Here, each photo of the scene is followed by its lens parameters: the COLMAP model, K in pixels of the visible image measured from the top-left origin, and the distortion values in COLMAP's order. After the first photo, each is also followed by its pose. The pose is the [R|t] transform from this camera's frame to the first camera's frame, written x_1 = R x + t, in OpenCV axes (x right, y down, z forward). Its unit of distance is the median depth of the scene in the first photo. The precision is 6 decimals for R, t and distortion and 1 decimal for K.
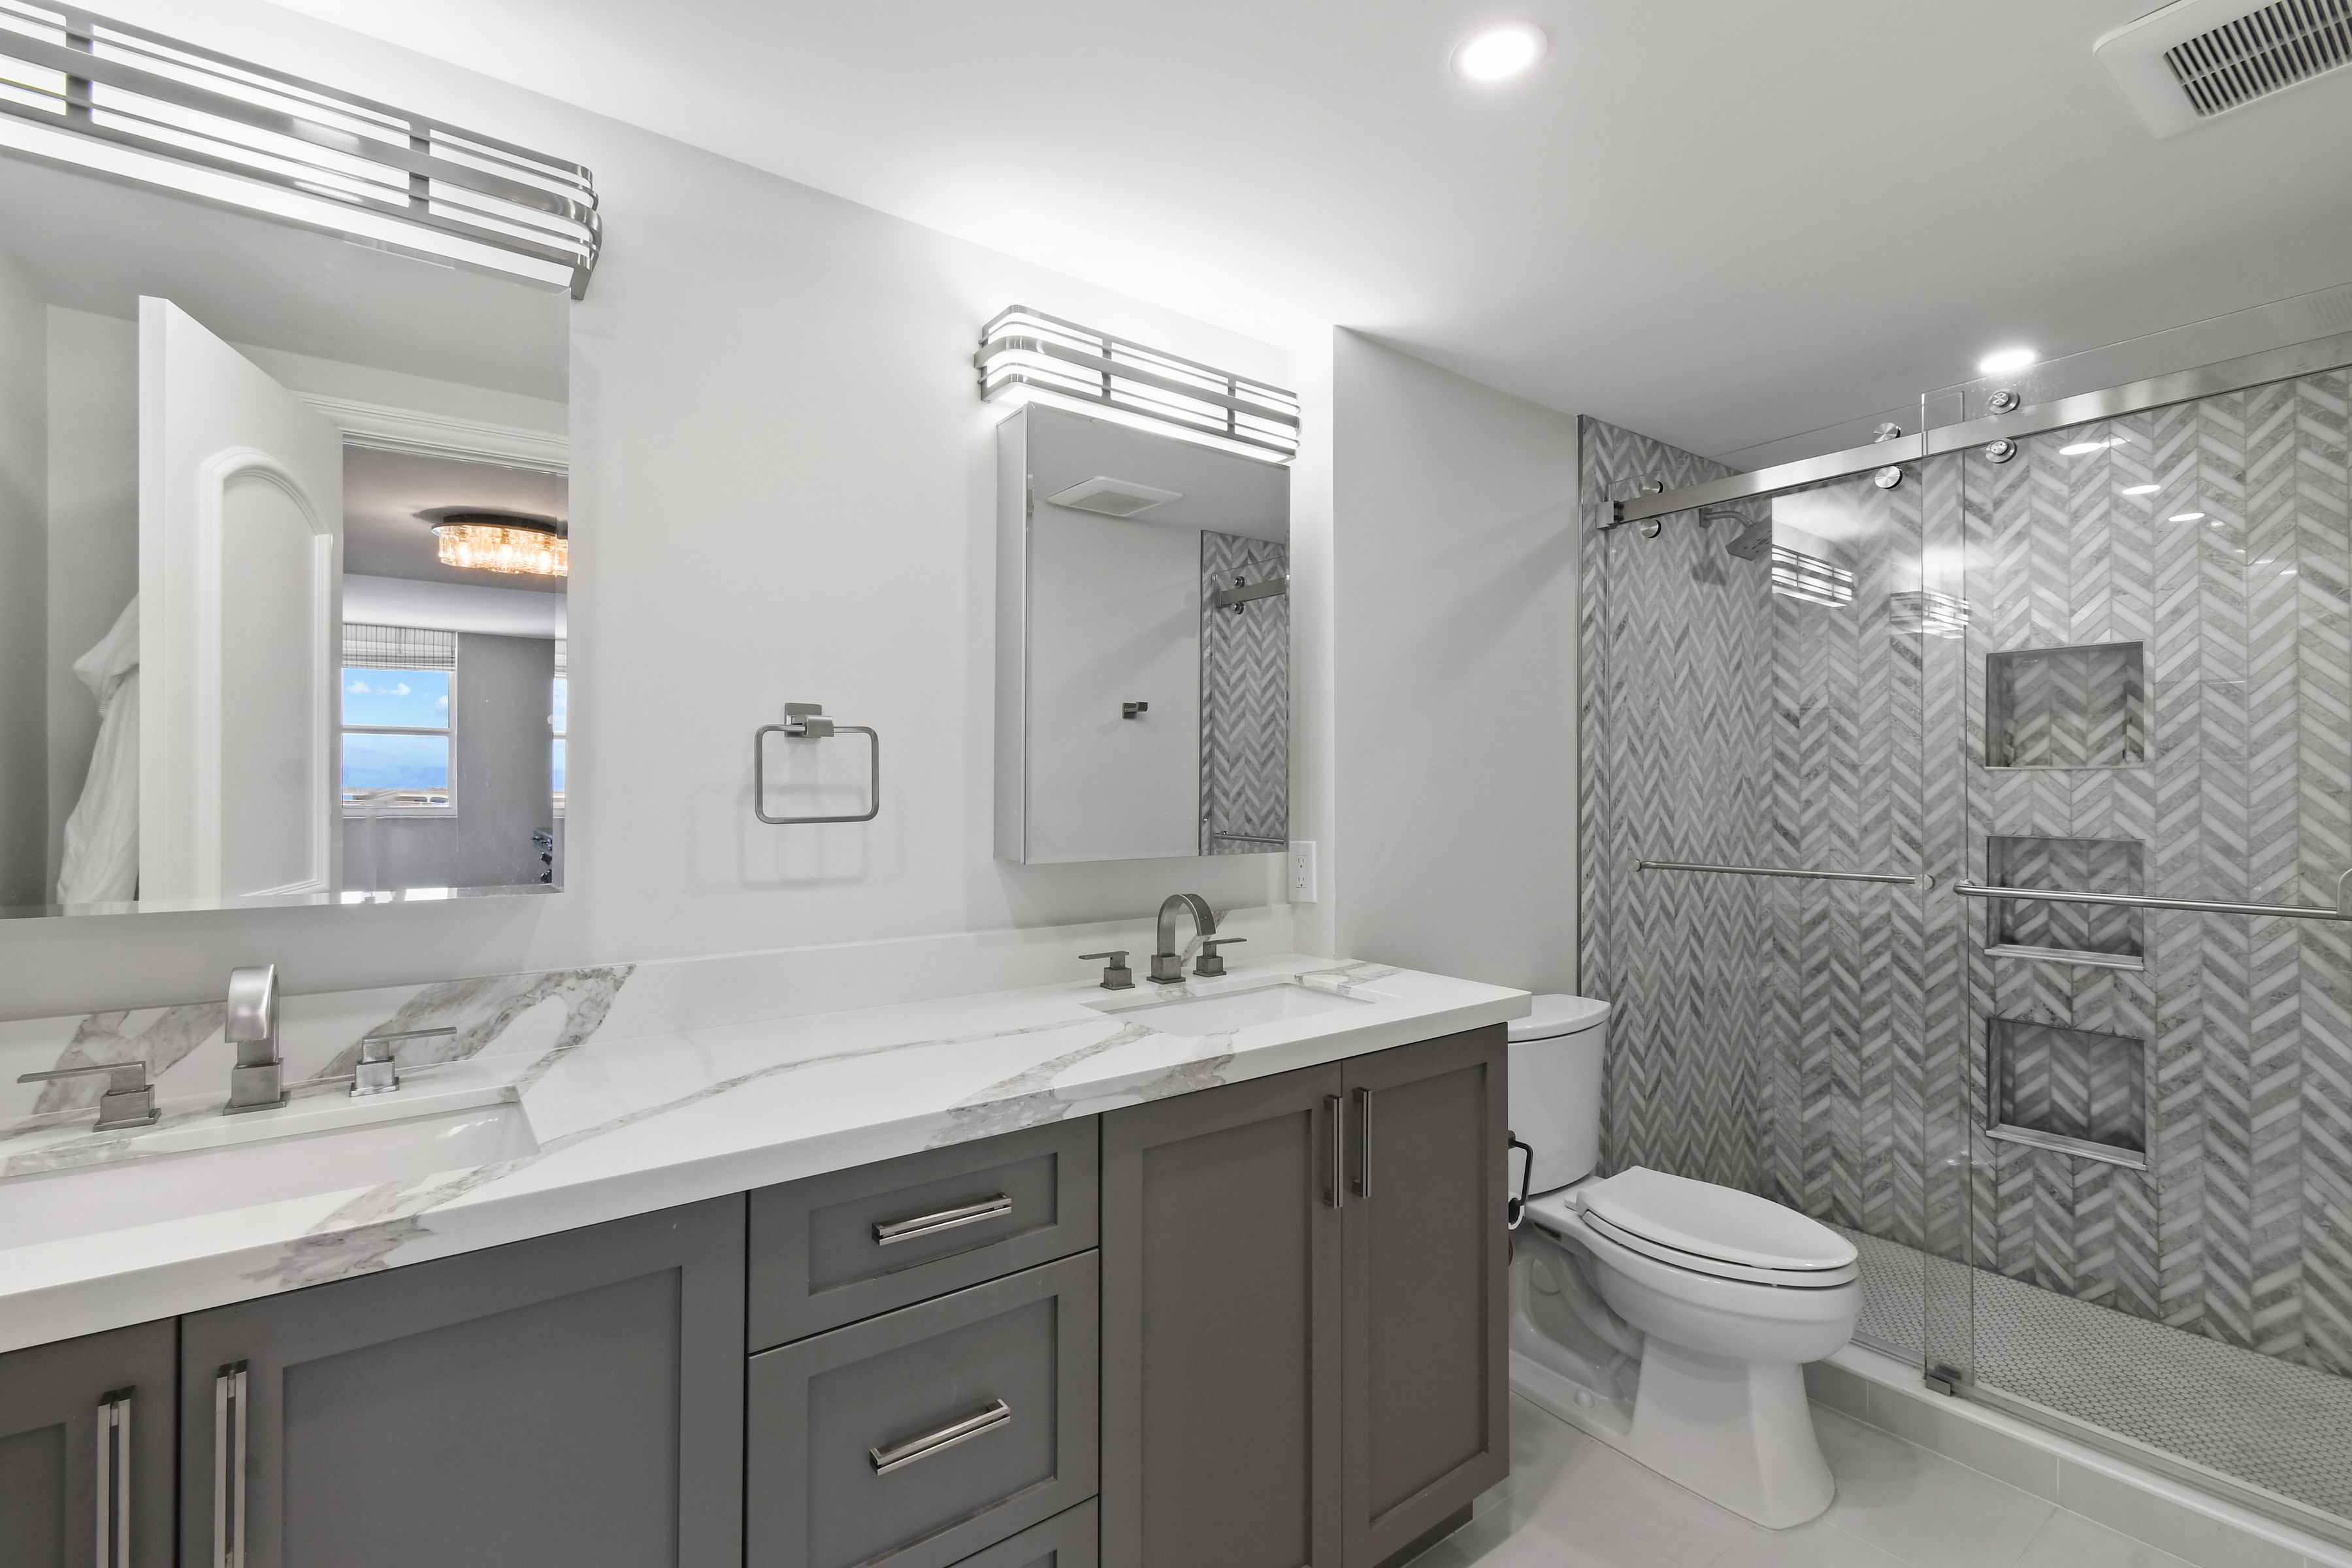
lens RADIAL K [[1066.4, 0, 1176.2], [0, 1066.4, 785.3], [0, 0, 1]] dist [0.008084, -0.003788]
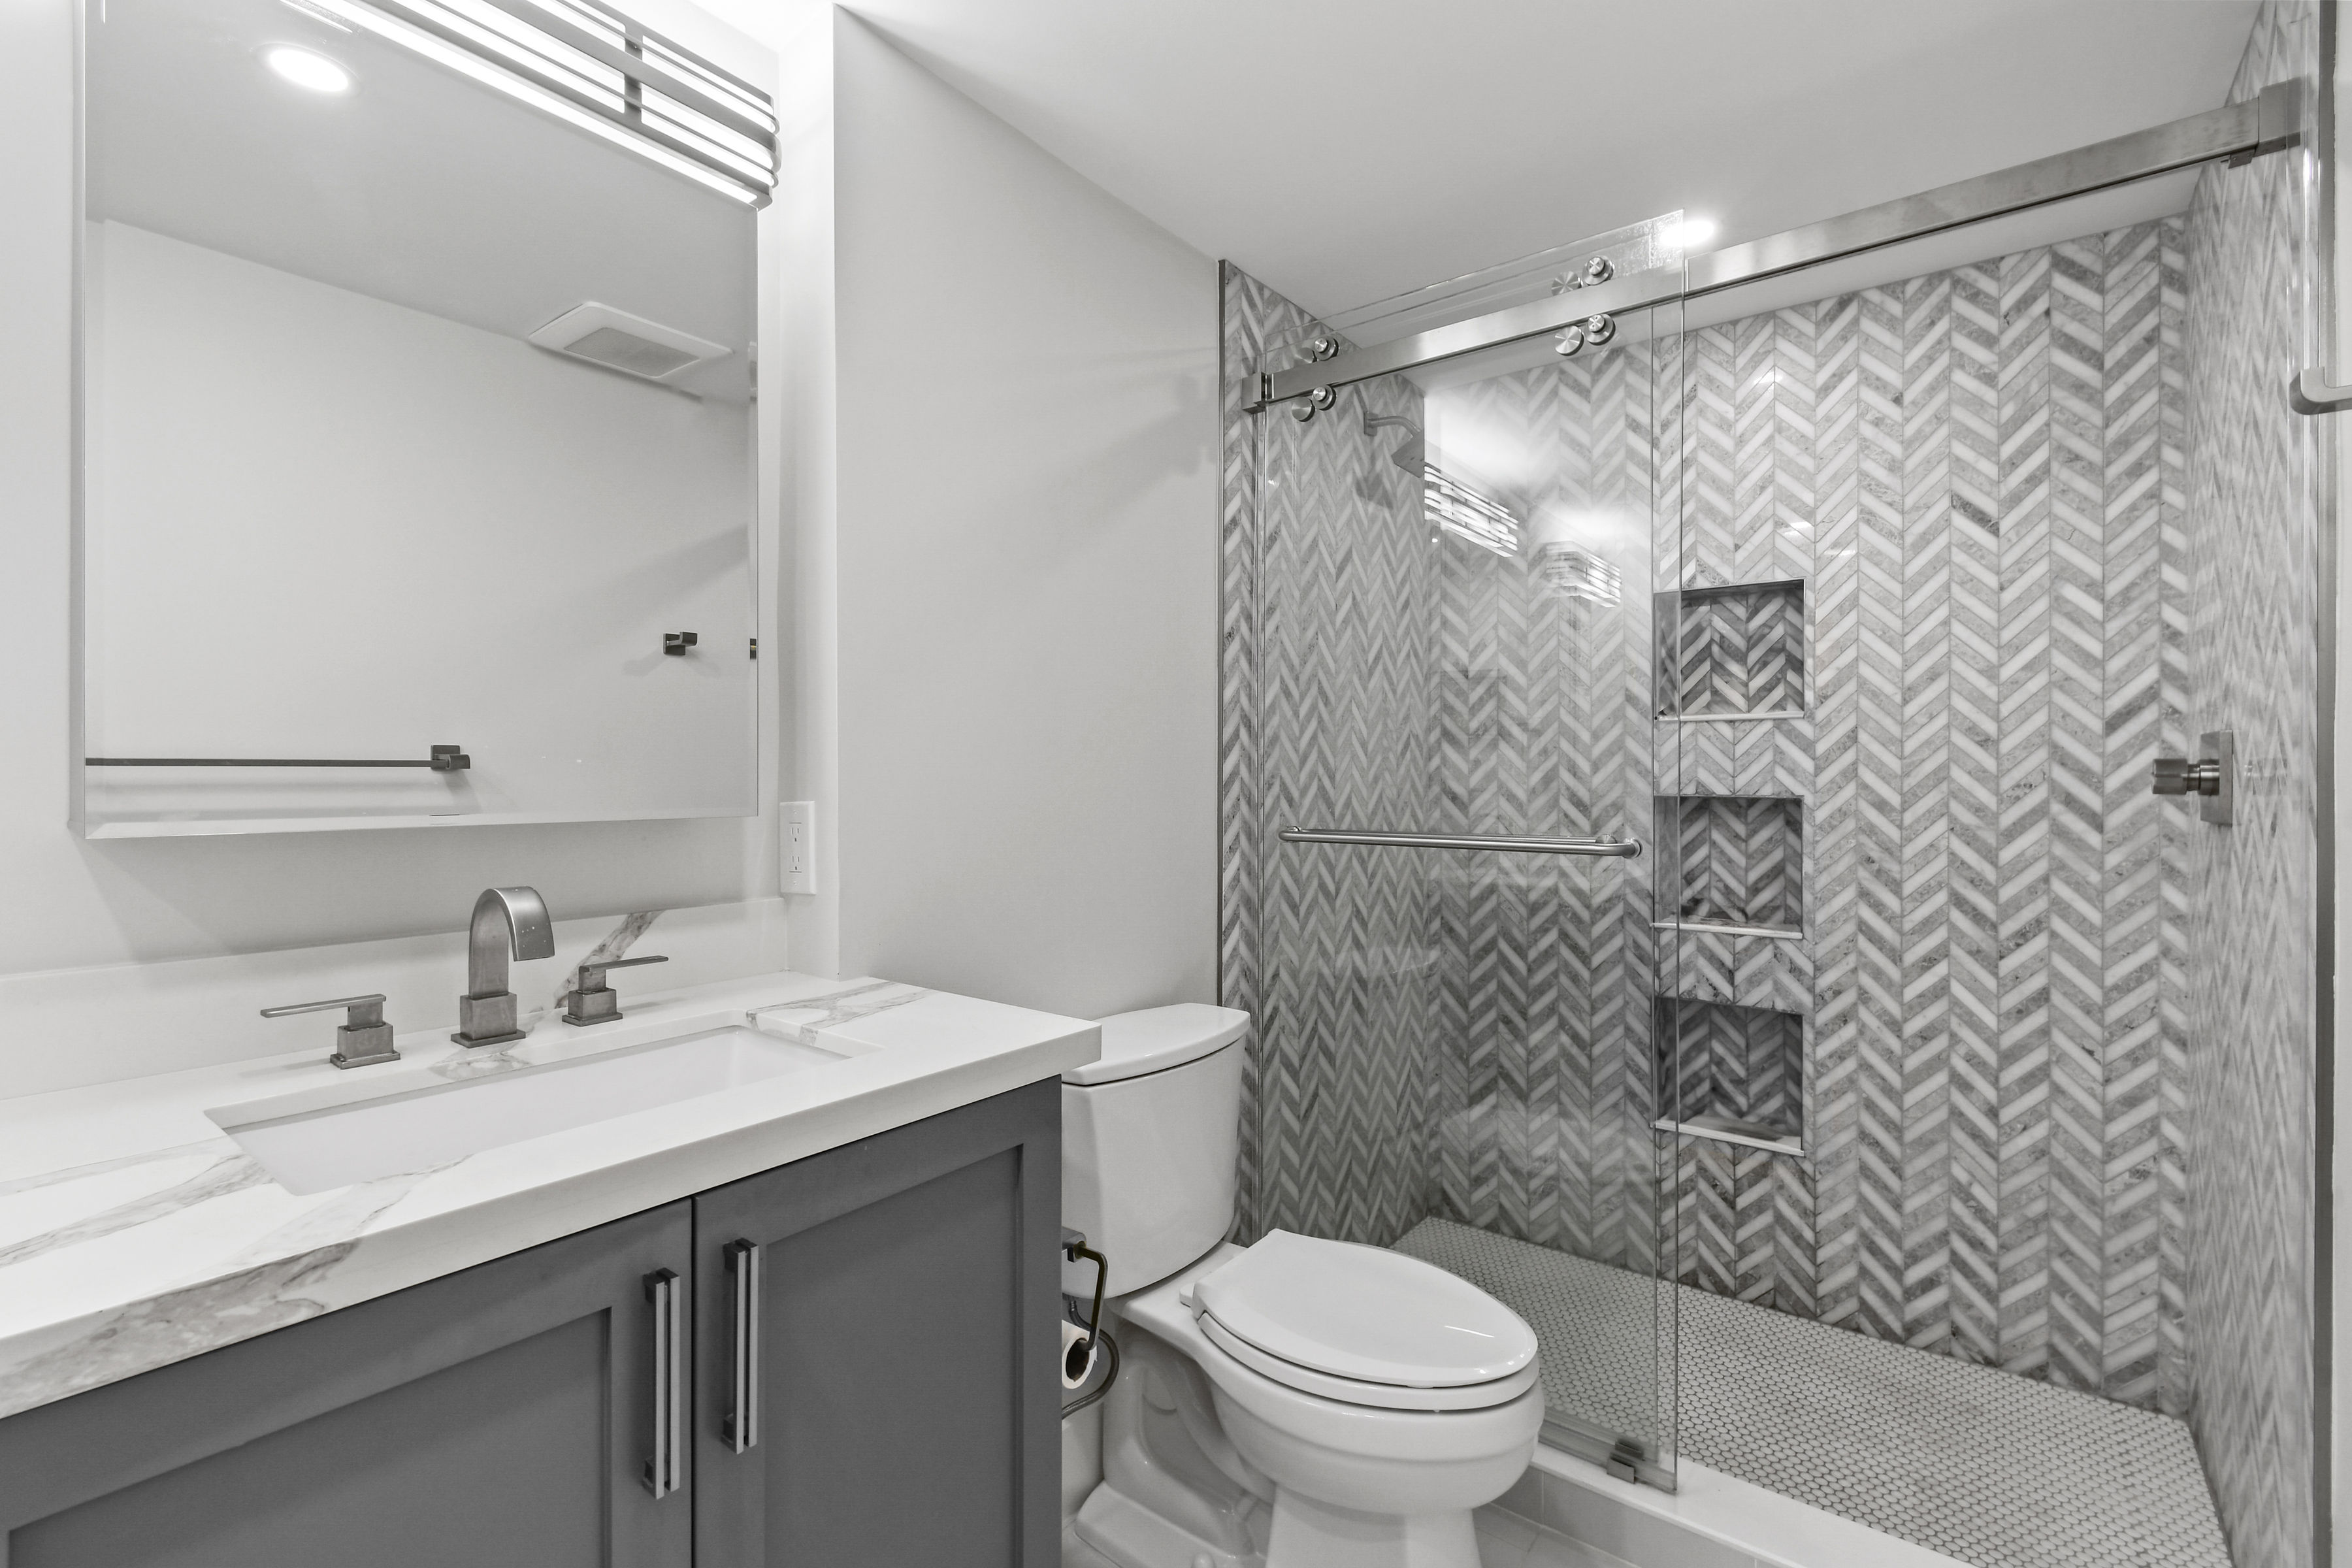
lens RADIAL K [[1066.4, 0, 1190.8], [0, 1066.4, 793.5], [0, 0, 1]] dist [0.008084, -0.003788]
pose [[0.961980, -0.005923, 0.273055, 0.154044], [0.000800, 0.999822, 0.018868, 0.031793], [-0.273118, -0.017933, 0.961813, 0.270476]]
